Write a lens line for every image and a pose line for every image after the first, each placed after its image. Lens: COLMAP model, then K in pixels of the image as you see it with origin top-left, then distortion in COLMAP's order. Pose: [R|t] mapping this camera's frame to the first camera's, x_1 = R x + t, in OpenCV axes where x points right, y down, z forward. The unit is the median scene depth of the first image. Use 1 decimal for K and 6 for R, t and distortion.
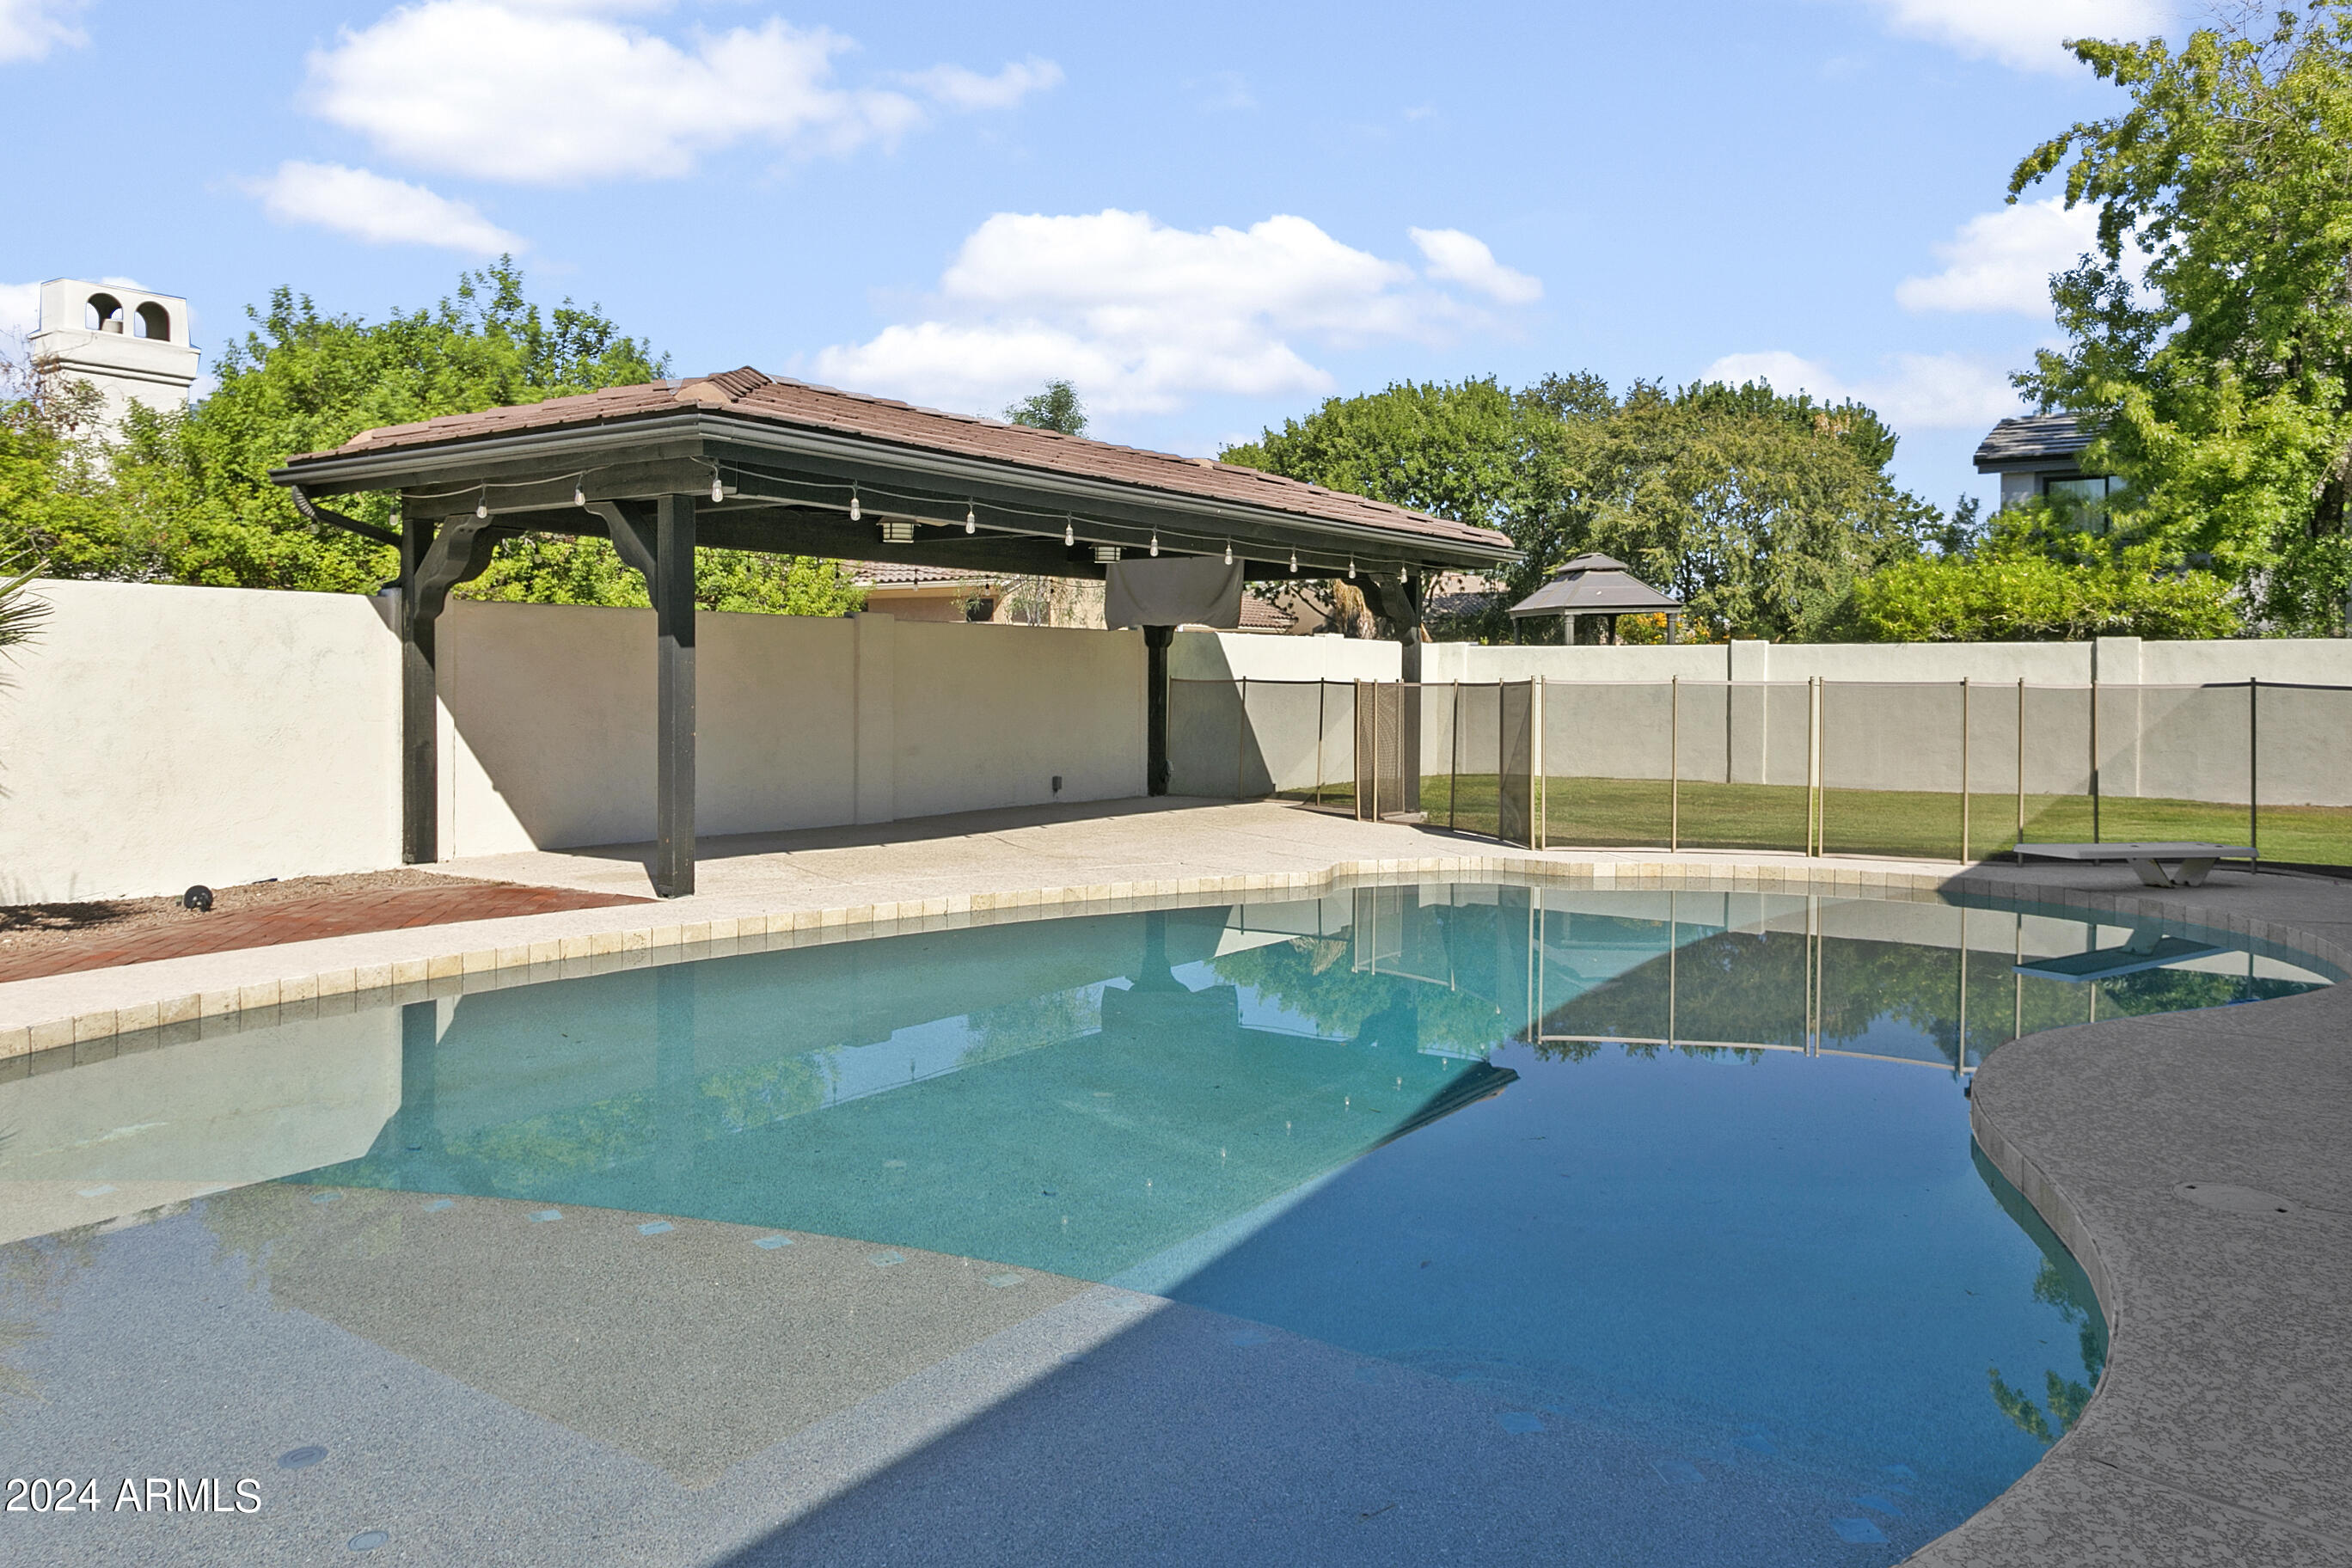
lens RADIAL K [[1656.8, 0, 1178.4], [0, 1656.8, 762.7], [0, 0, 1]] dist [-0.001081, 0.005008]
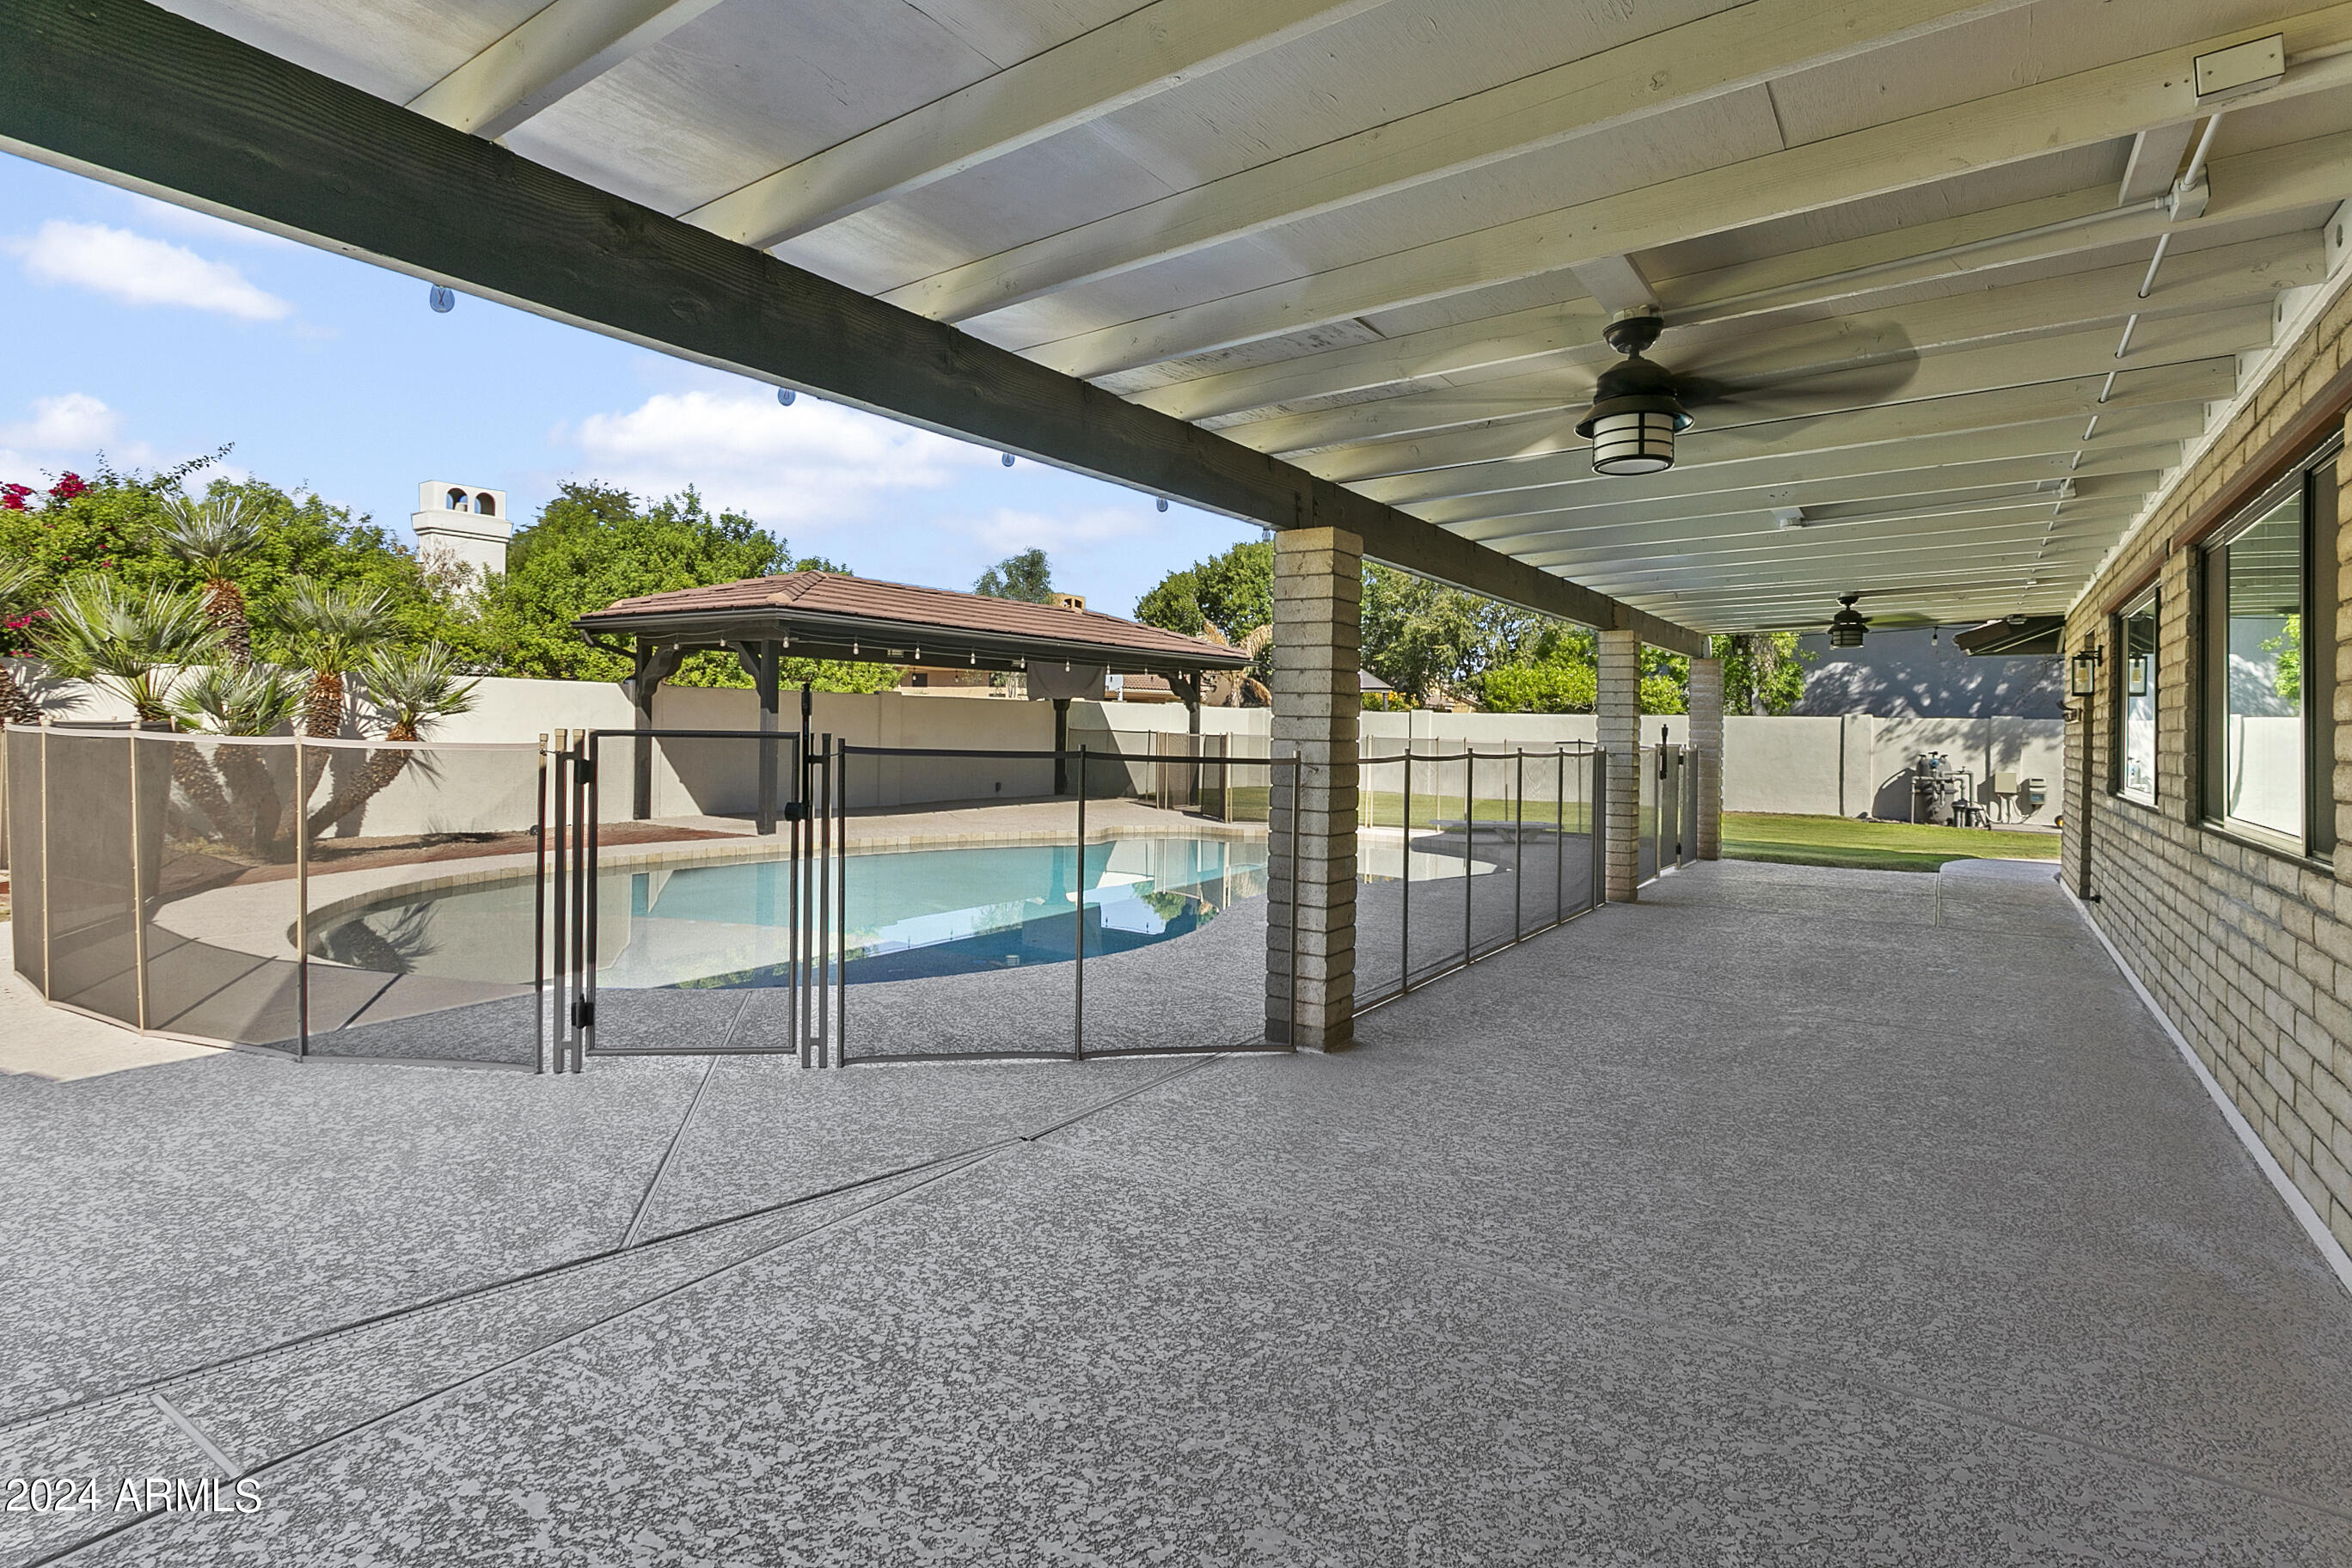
lens RADIAL K [[1158.3, 0, 1171.7], [0, 1158.3, 786.8], [0, 0, 1]] dist [0.001134, -0.000105]
pose [[0.999880, 0.015125, 0.003339, 0.112672], [-0.015141, 0.999874, 0.004814, 0.004114], [-0.003266, -0.004864, 0.999983, -0.257296]]
